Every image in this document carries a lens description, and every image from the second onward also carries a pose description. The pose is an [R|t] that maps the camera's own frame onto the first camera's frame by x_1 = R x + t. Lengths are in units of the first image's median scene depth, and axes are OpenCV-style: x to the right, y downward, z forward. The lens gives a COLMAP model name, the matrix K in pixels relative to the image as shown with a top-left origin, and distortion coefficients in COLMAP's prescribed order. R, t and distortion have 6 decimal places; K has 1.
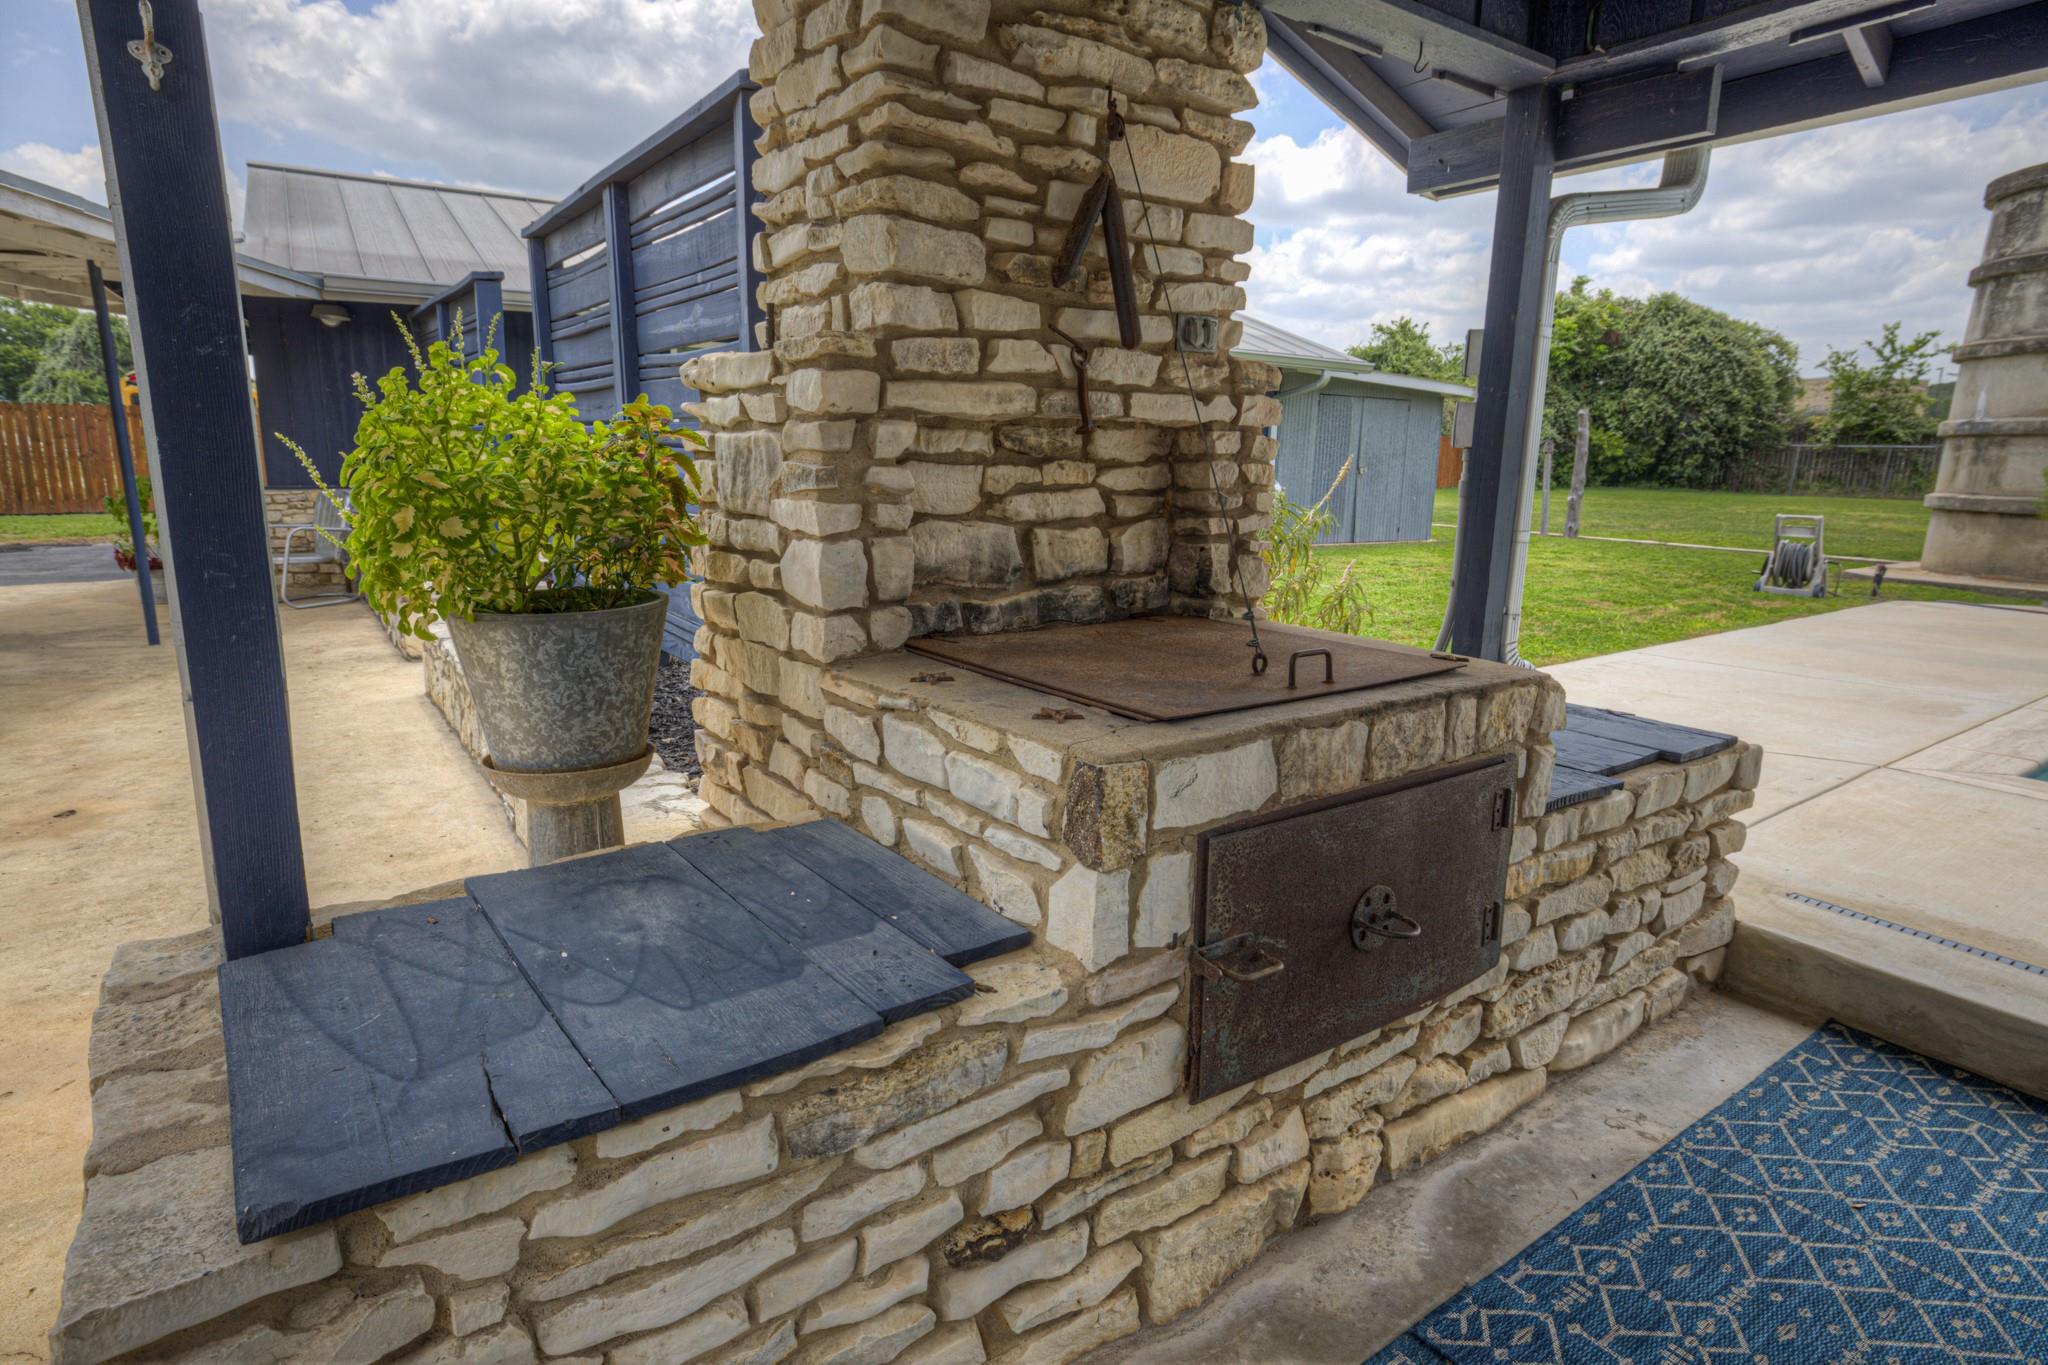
lens RADIAL K [[1090.8, 0, 1030.4], [0, 1090.8, 670.9], [0, 0, 1]] dist [-0.004892, -0.000366]
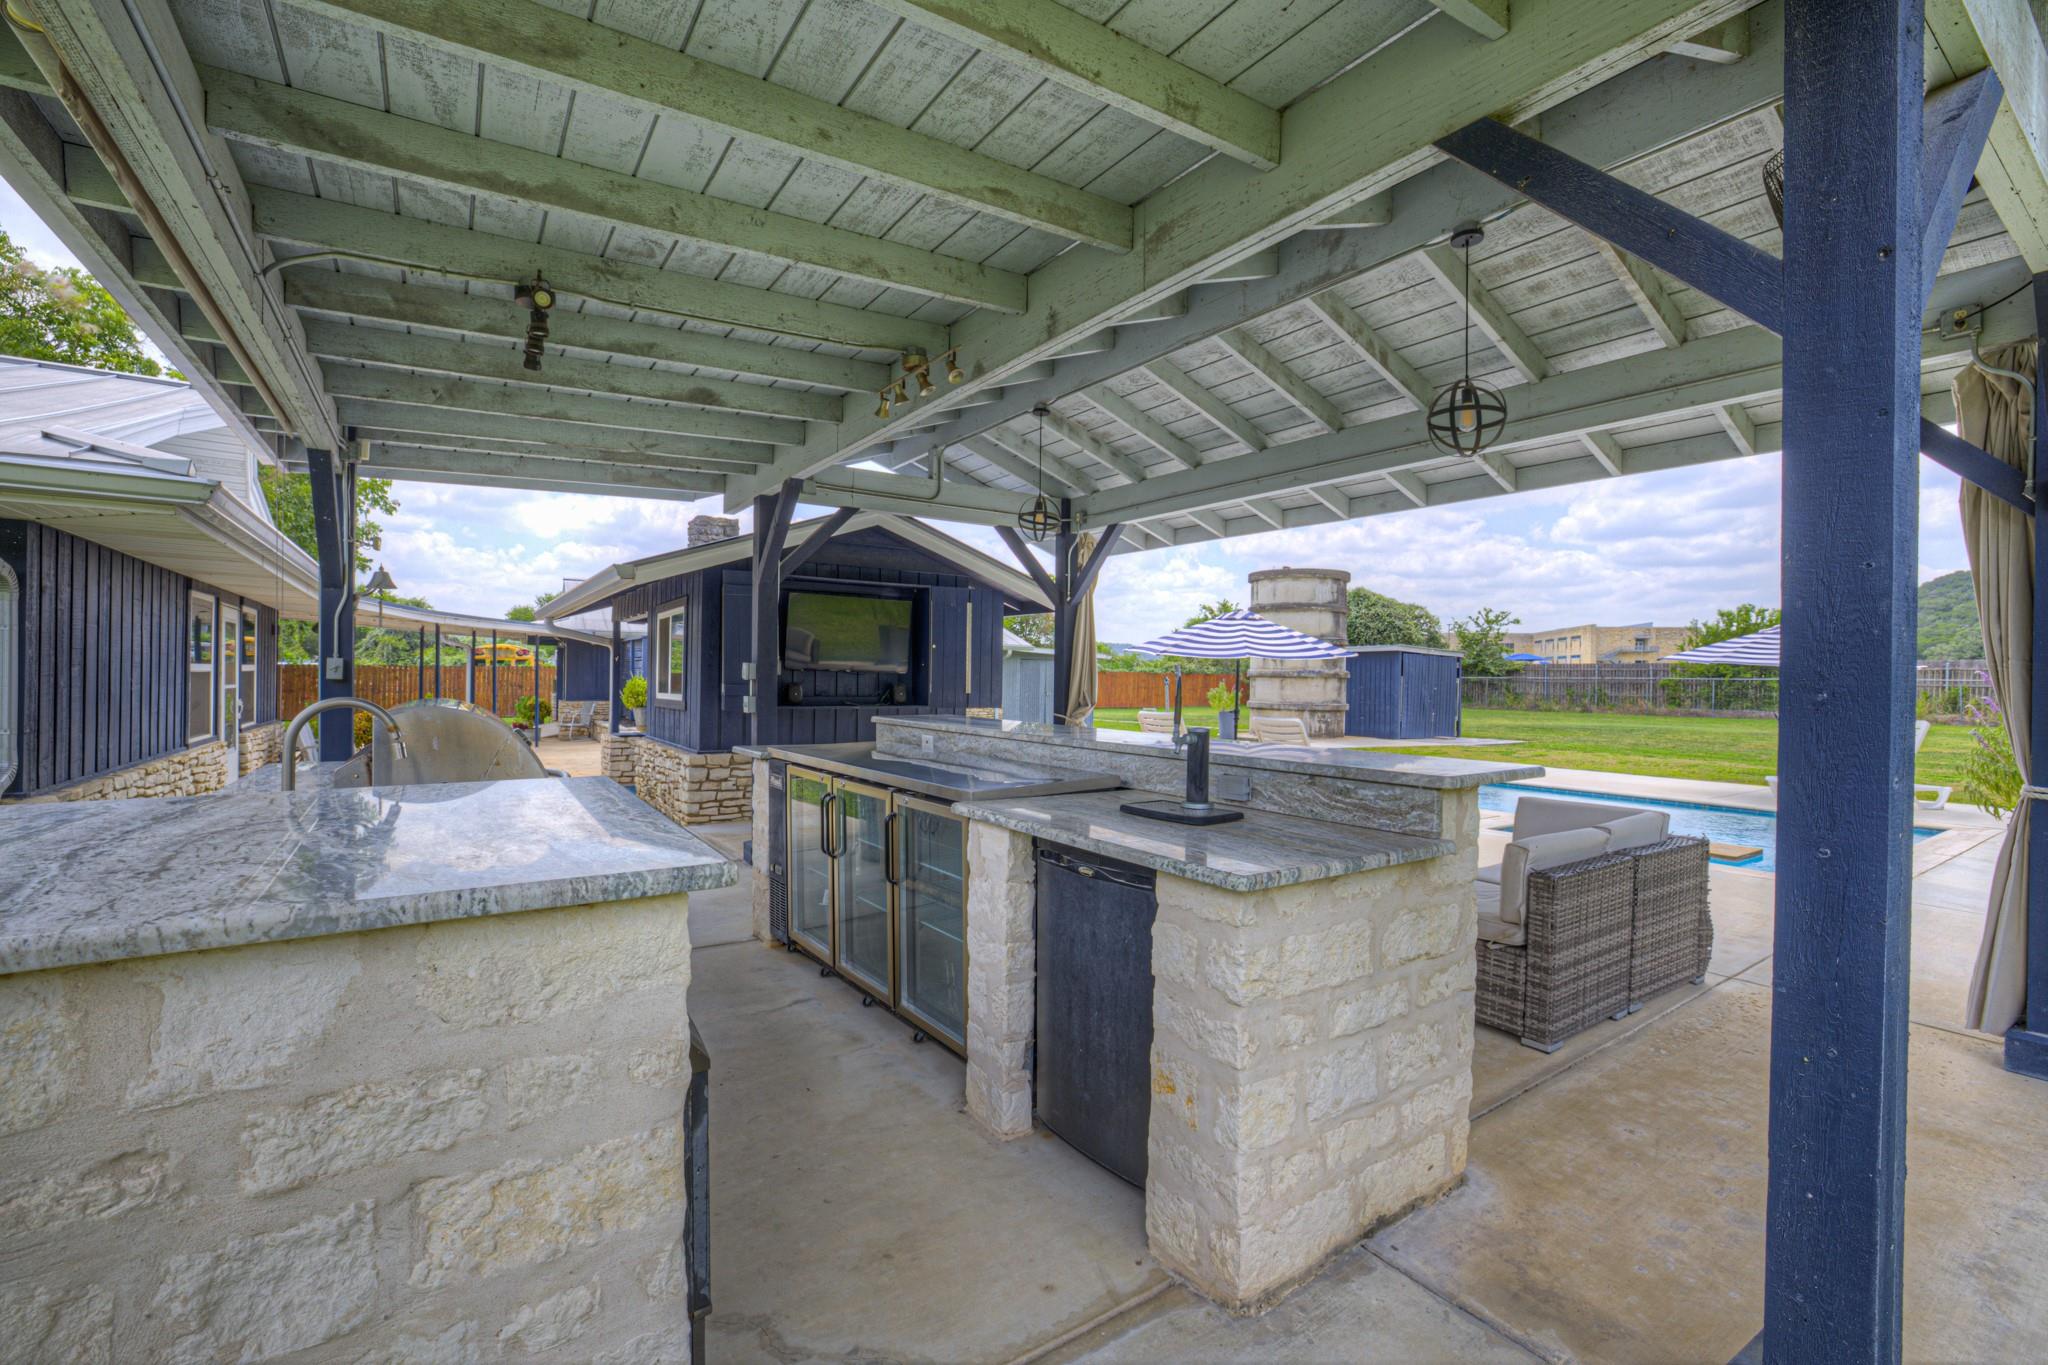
lens RADIAL K [[874.3, 0, 1041.5], [0, 874.3, 691.6], [0, 0, 1]] dist [-0.013568, 0.003106]
pose [[0.999125, -0.008374, -0.040986, 0.162745], [0.000438, 0.981800, -0.189920, 0.061667], [0.041830, 0.189735, 0.980944, -0.302326]]
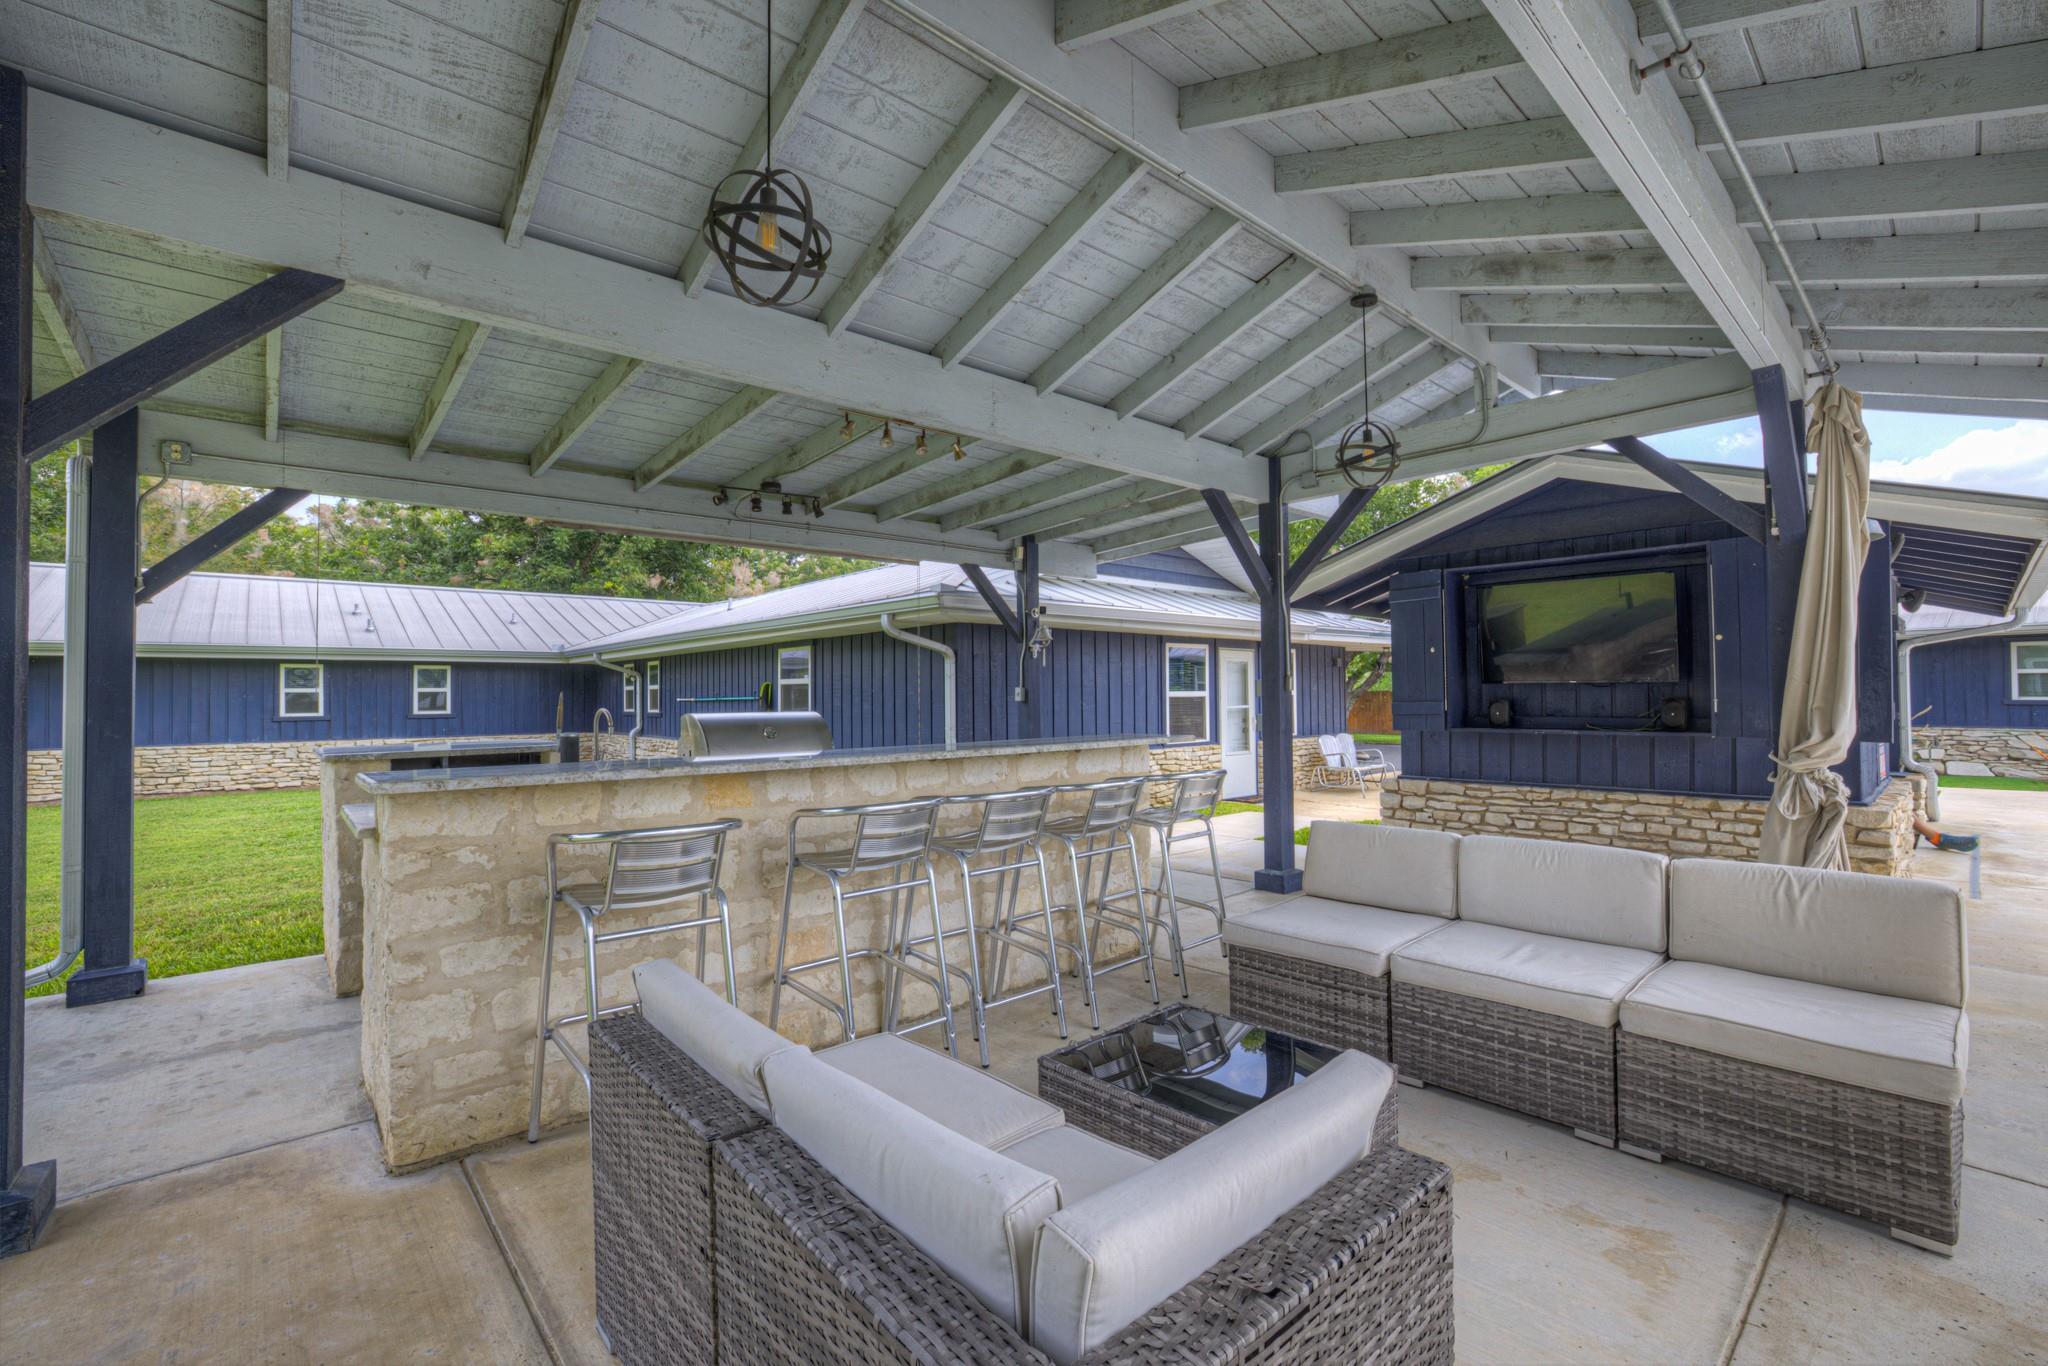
lens RADIAL K [[874.3, 0, 992.7], [0, 874.3, 689.6], [0, 0, 1]] dist [-0.013568, 0.003106]
pose [[0.096261, -0.031837, -0.994847, 0.274824], [-0.193145, 0.979893, -0.050047, 0.040744], [0.976437, 0.196967, 0.088176, -0.186296]]
